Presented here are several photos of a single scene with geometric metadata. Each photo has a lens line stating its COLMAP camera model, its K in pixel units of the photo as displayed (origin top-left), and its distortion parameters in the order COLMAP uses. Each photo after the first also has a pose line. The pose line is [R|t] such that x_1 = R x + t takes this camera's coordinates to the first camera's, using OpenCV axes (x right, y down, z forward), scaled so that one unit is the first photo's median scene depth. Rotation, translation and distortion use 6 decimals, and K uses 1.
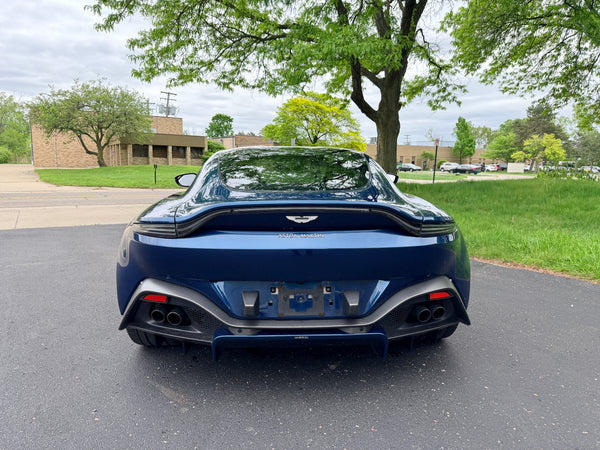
lens RADIAL K [[425.0, 0, 300.0], [0, 425.0, 225.0], [0, 0, 1]] dist [0.128325, -0.206389]
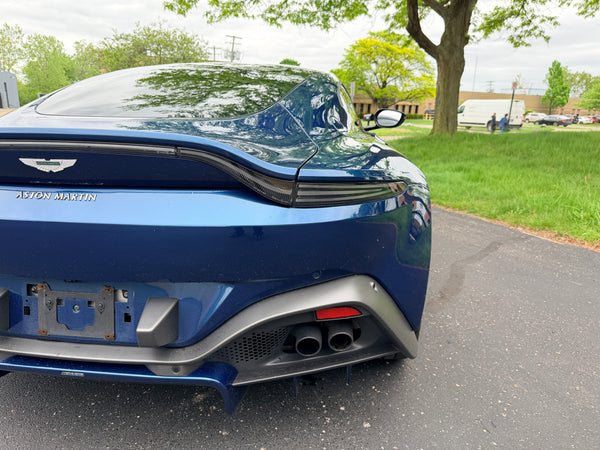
lens RADIAL K [[434.9, 0, 300.0], [0, 434.9, 225.0], [0, 0, 1]] dist [0.001721, 0.002492]
pose [[0.987285, 0.050477, -0.150734, 0.037601], [-0.033423, 0.992964, 0.113605, -0.001066], [0.155407, -0.107123, 0.982025, 0.049187]]
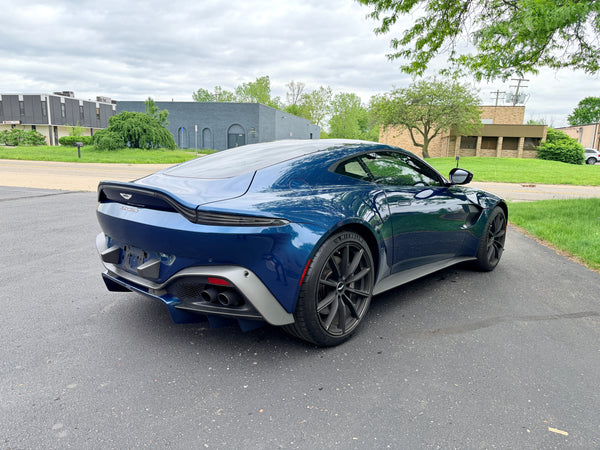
lens RADIAL K [[434.9, 0, 300.0], [0, 434.9, 225.0], [0, 0, 1]] dist [0.001721, 0.002492]
pose [[0.714180, 0.125933, -0.688540, 0.126222], [-0.113920, 0.991479, 0.063178, -0.006887], [0.690630, 0.033318, 0.722441, 0.038684]]
